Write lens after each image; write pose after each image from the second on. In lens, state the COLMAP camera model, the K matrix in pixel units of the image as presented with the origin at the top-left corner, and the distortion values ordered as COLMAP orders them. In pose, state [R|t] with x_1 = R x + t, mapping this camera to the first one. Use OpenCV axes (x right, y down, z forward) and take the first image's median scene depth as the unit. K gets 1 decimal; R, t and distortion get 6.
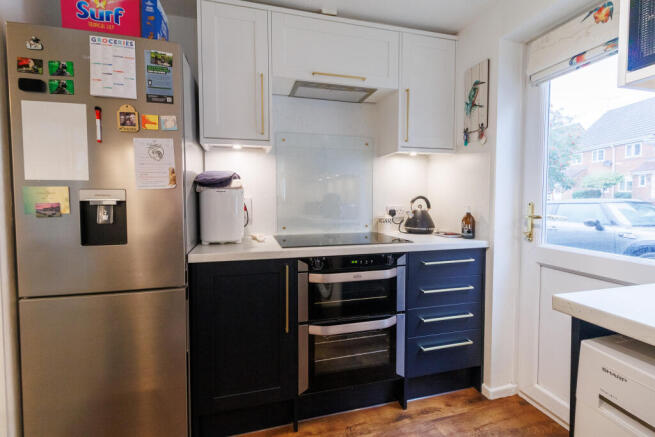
lens RADIAL K [[300.0, 0, 326.4], [0, 300.0, 207.9], [0, 0, 1]] dist [0.001592, 0.000457]
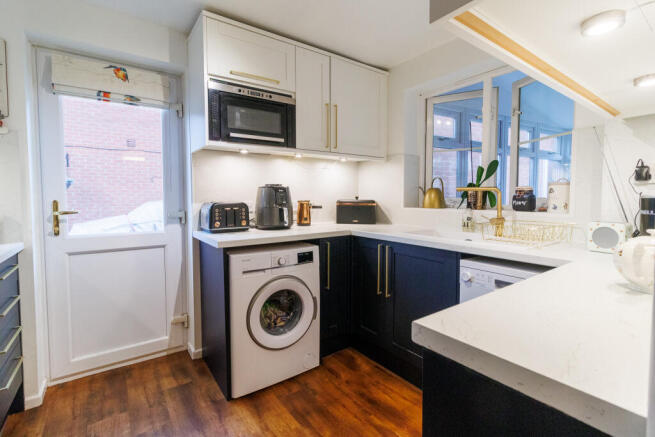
lens RADIAL K [[300.0, 0, 326.4], [0, 300.0, 207.9], [0, 0, 1]] dist [0.001592, 0.000457]
pose [[-0.351186, -0.038663, 0.935507, -0.713749], [0.035691, 0.997868, 0.054639, -0.014434], [-0.935625, 0.052578, -0.349057, 0.480928]]
